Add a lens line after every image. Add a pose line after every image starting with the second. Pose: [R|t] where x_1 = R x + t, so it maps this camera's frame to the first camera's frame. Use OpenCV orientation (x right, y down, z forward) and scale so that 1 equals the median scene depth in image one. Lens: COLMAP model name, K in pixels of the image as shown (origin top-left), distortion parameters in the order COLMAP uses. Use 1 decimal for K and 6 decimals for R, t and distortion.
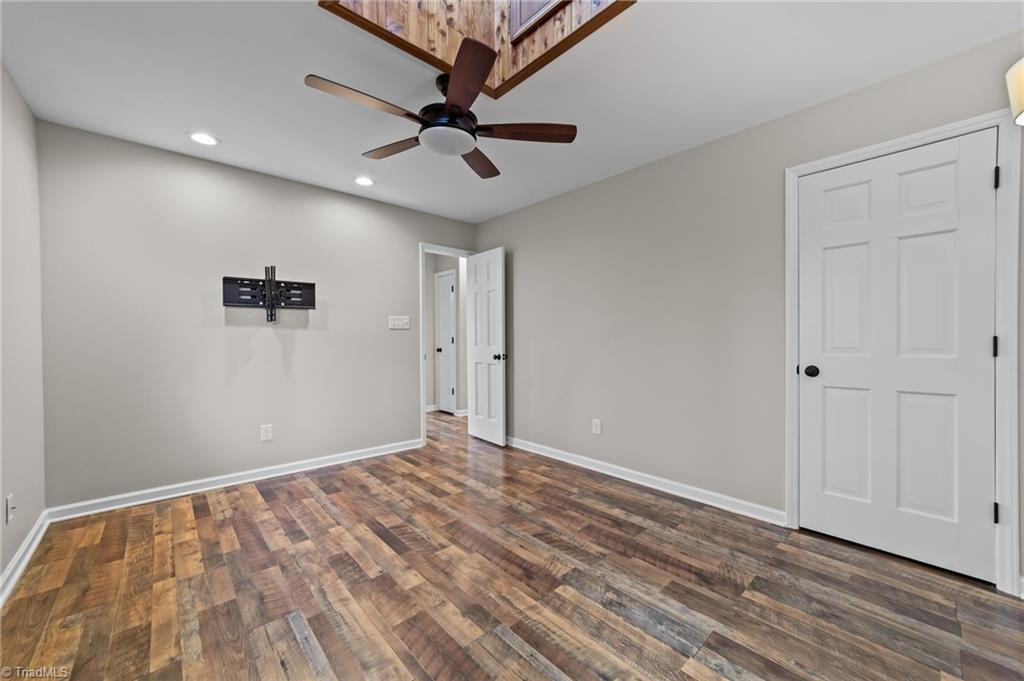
lens RADIAL K [[396.9, 0, 511.2], [0, 396.9, 334.9], [0, 0, 1]] dist [-0.011577, 0.007218]
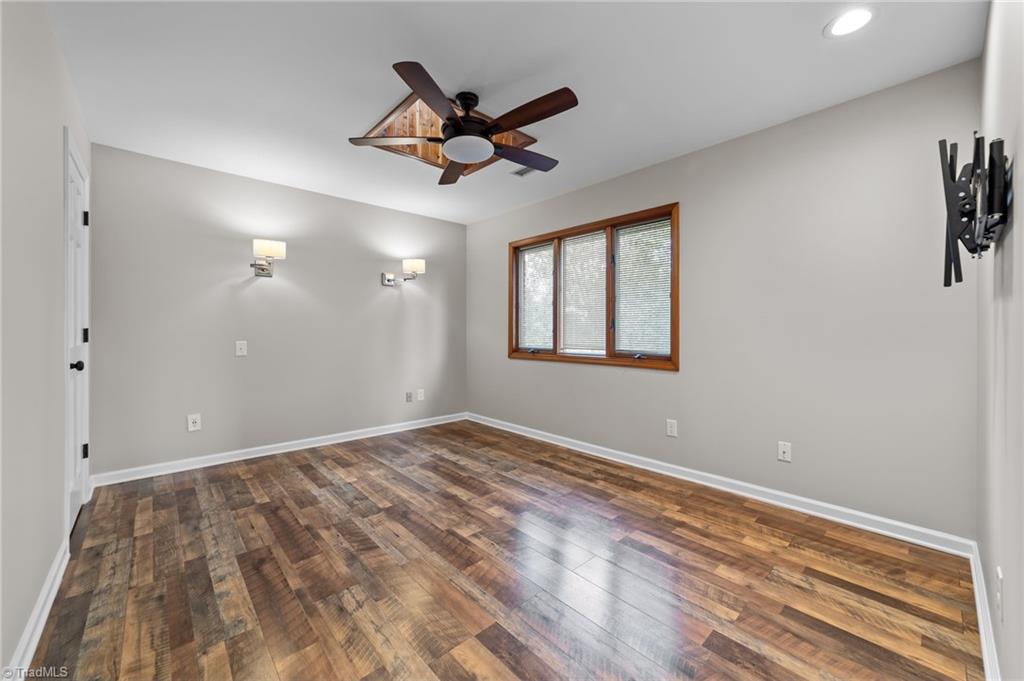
lens RADIAL K [[396.9, 0, 511.2], [0, 396.9, 334.9], [0, 0, 1]] dist [-0.011577, 0.007218]
pose [[-0.999980, 0.002736, -0.005759, -0.261495], [0.002701, 0.999977, 0.006214, 0.017542], [0.005776, 0.006199, -0.999964, 2.023951]]
